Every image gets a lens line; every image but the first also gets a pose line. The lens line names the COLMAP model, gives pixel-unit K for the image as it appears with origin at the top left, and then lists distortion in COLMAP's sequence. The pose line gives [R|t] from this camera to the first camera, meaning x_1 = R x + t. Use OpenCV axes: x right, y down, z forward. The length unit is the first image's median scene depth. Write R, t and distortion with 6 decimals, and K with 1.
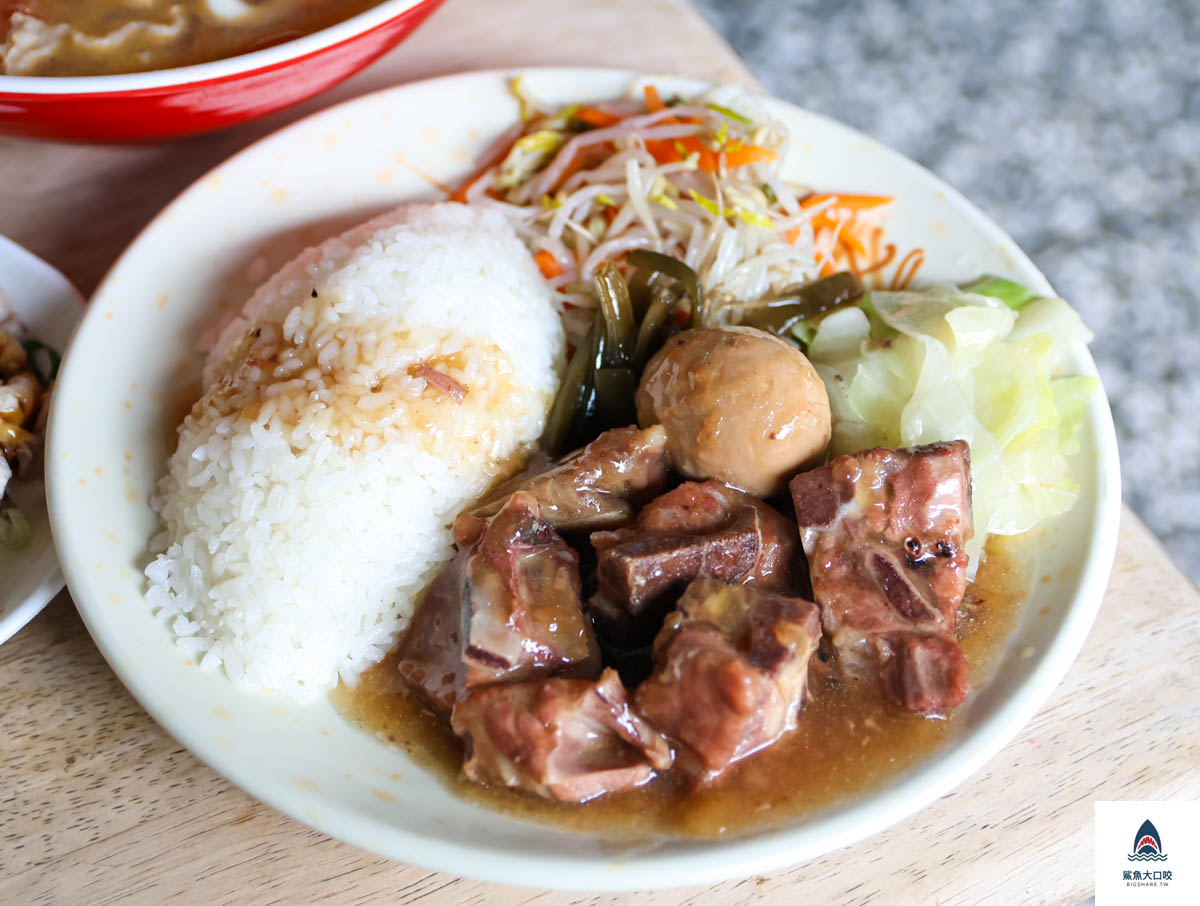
lens RADIAL K [[2037.5, 0, 600.0], [0, 2037.5, 453.0], [0, 0, 1]] dist [-0.036002, -0.039328]
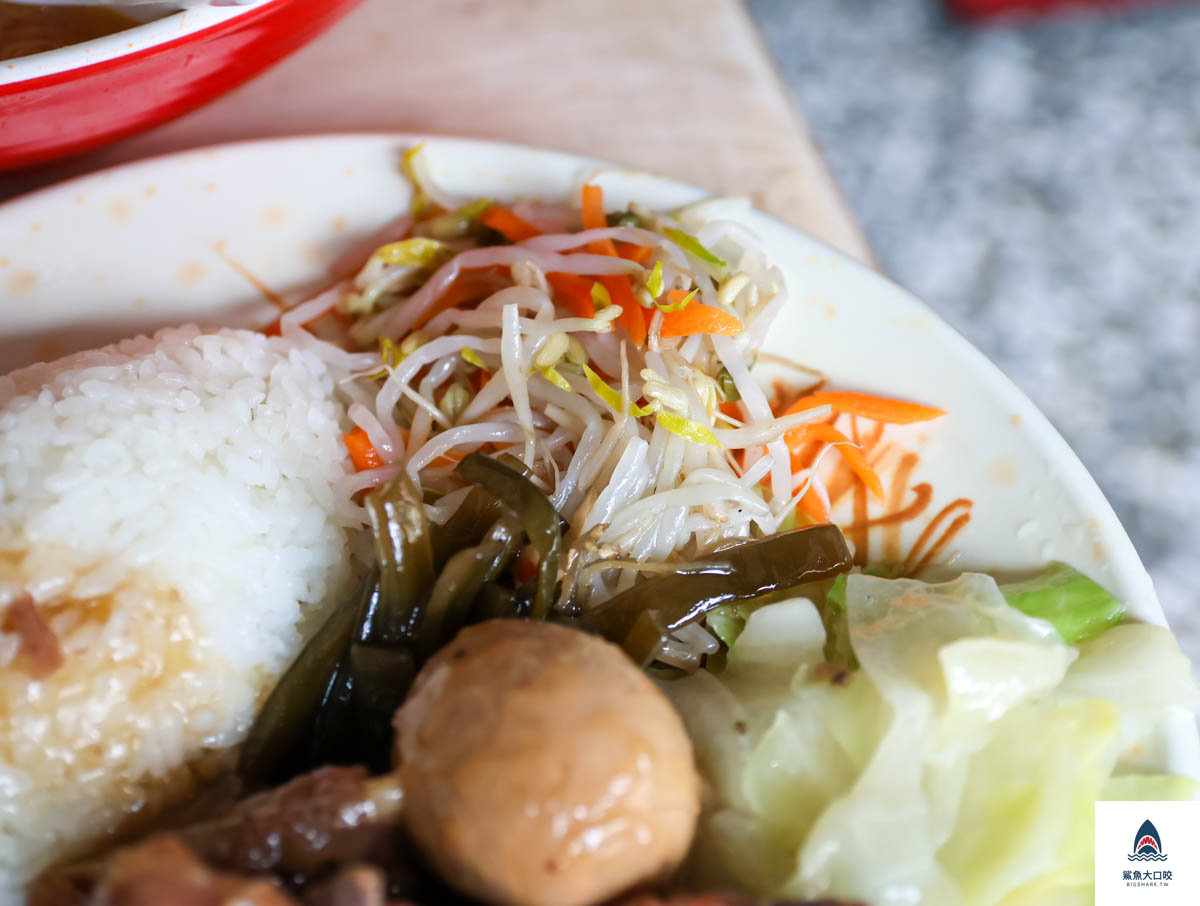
lens RADIAL K [[2021.1, 0, 600.0], [0, 2021.1, 453.0], [0, 0, 1]] dist [-0.097940, 0.014733]
pose [[0.977672, 0.143495, -0.153515, 0.144784], [-0.145144, 0.989410, 0.000470, -0.102066], [0.151957, 0.021822, 0.988146, 0.384337]]
